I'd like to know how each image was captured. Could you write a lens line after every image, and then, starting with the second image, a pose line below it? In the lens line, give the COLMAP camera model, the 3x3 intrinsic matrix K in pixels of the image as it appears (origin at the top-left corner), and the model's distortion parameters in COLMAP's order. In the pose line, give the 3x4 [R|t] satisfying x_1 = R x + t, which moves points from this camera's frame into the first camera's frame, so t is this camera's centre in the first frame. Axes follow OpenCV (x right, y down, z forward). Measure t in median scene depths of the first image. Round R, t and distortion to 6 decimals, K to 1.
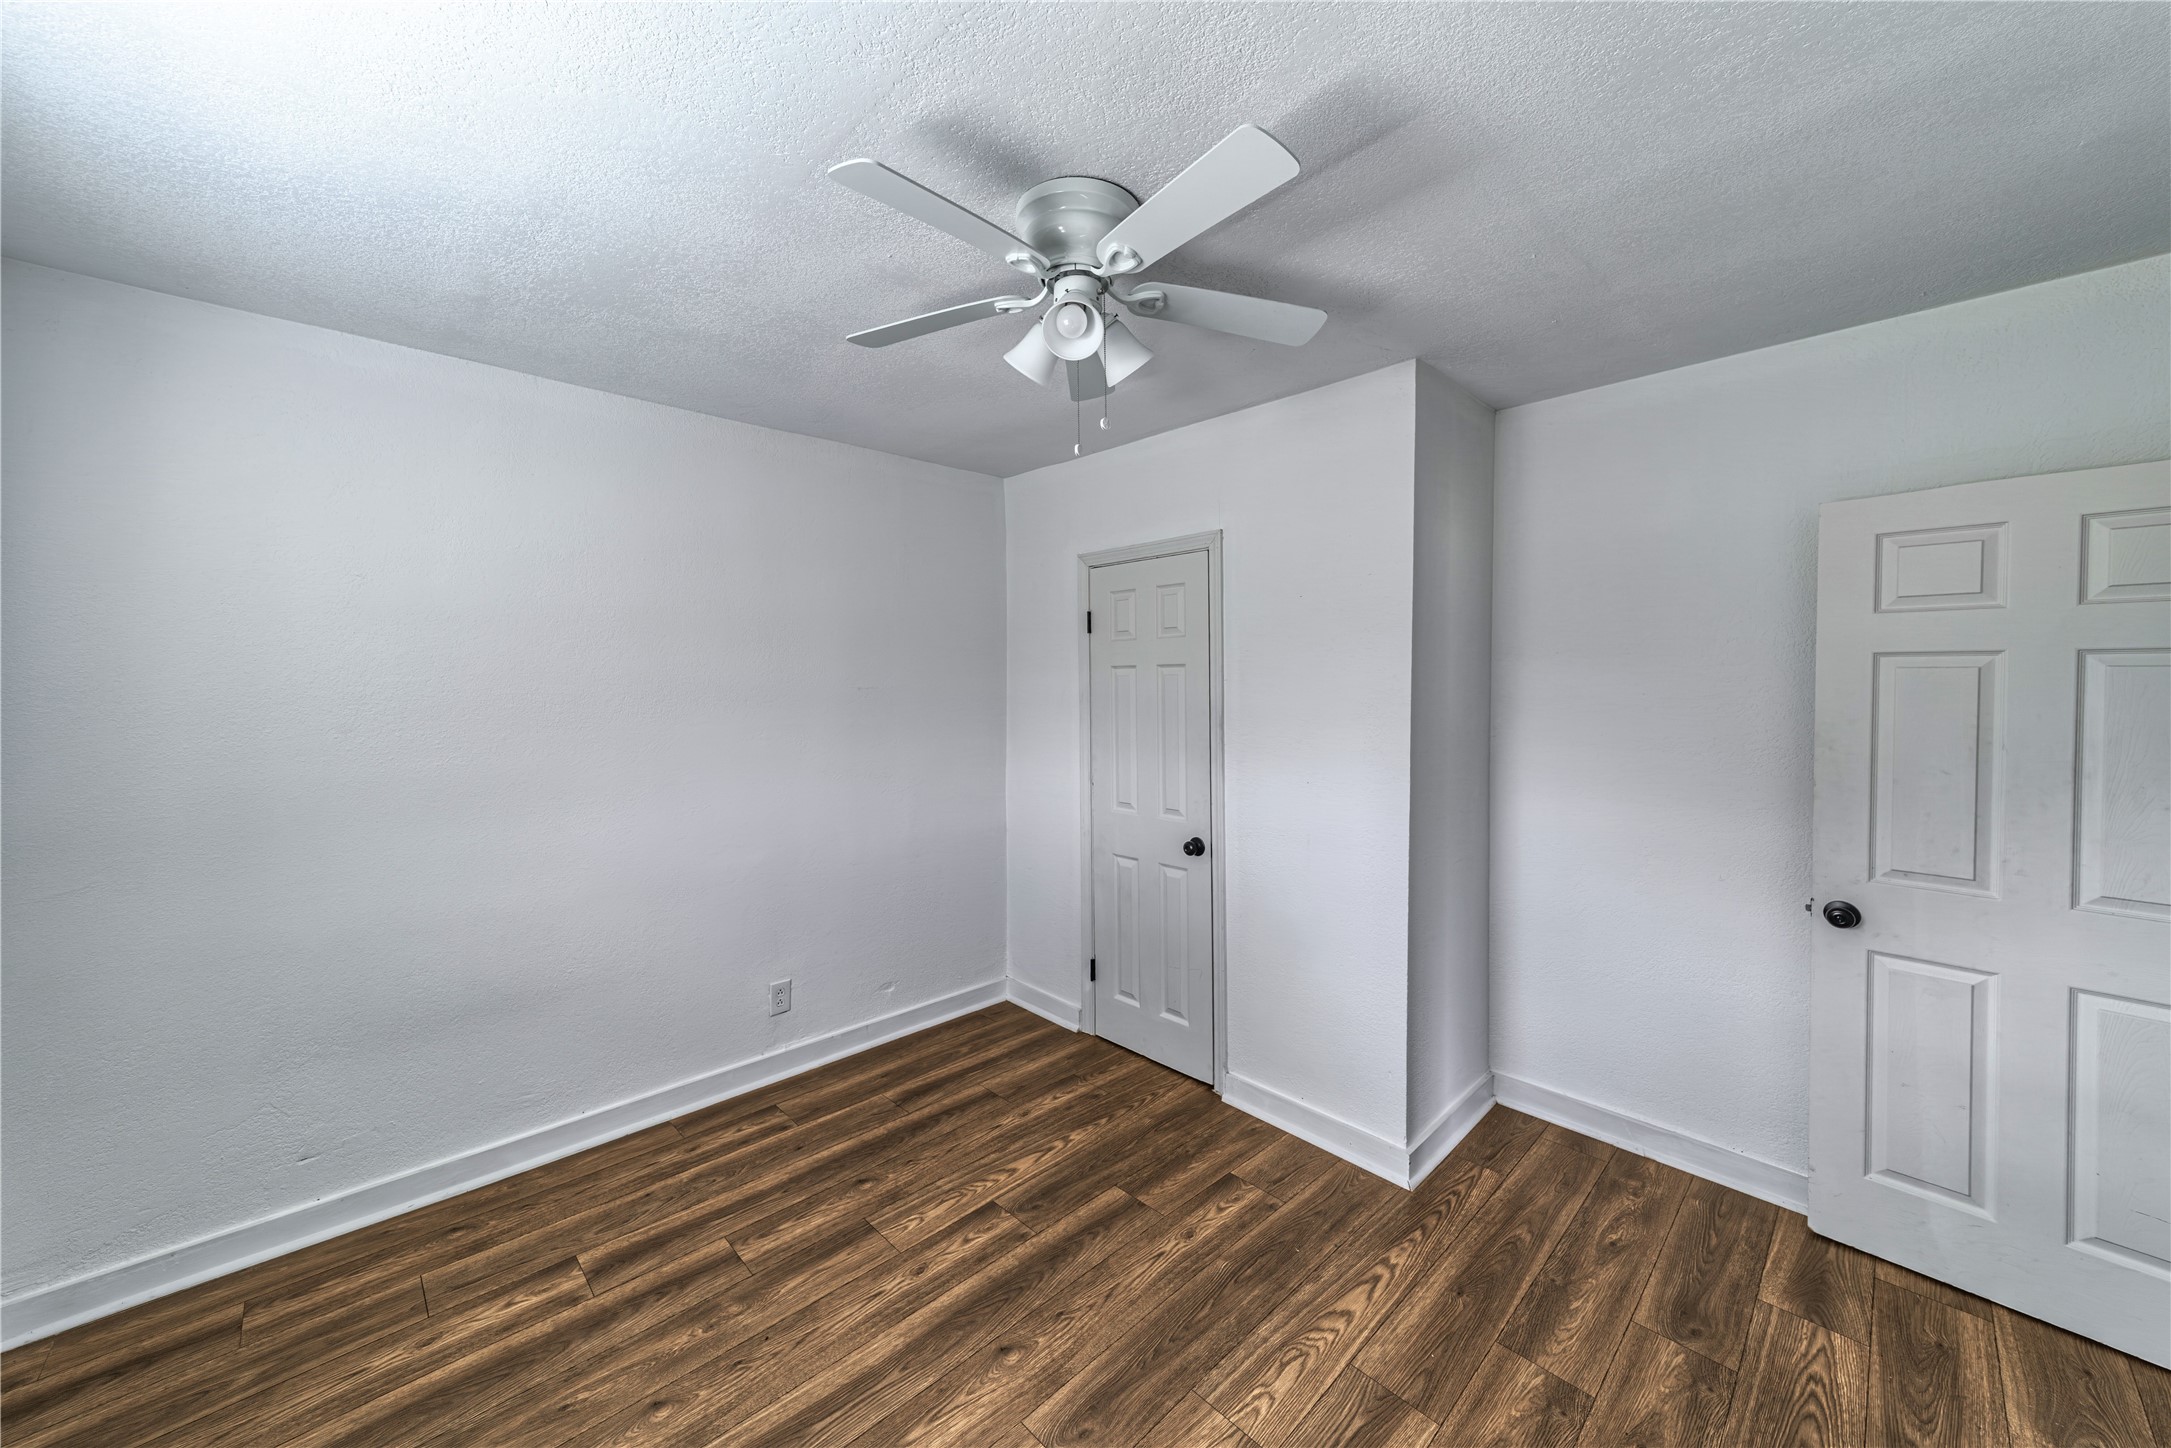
lens RADIAL K [[762.7, 0, 1050.9], [0, 762.7, 699.2], [0, 0, 1]] dist [0.009098, -0.000094]
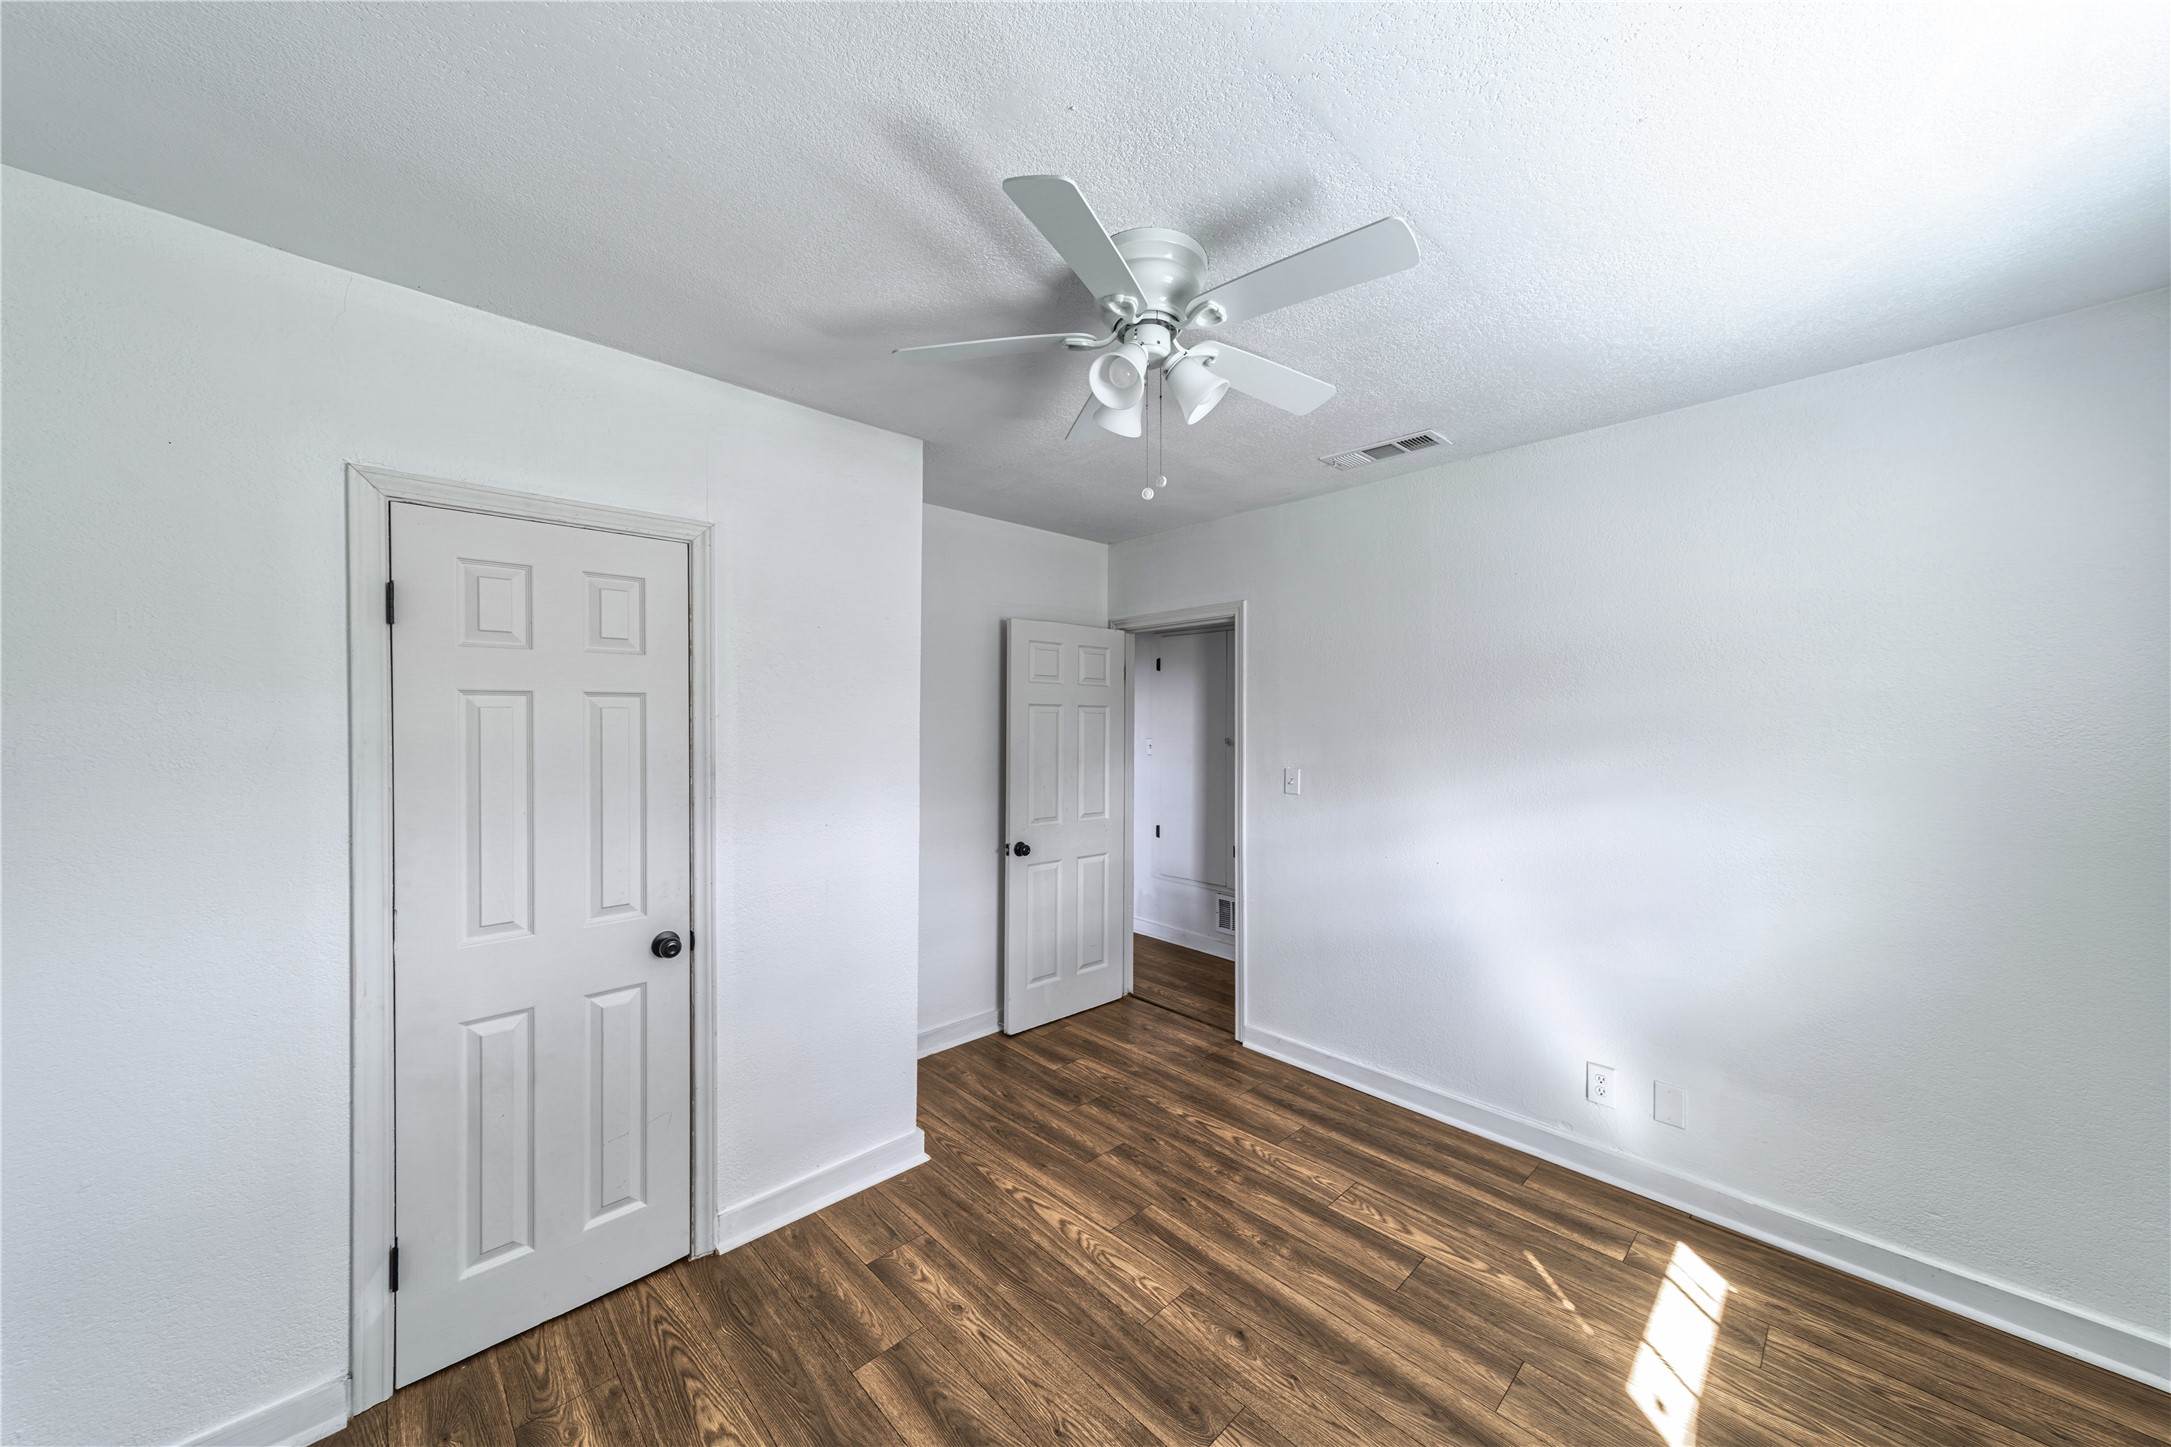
lens RADIAL K [[780.1, 0, 1085.5], [0, 780.1, 723.5], [0, 0, 1]] dist [0.009057, -0.000203]
pose [[-0.012768, -0.003589, 0.999912, -0.843727], [0.019347, 0.999805, 0.003836, -0.019444], [-0.999731, 0.019394, -0.012696, 0.910114]]
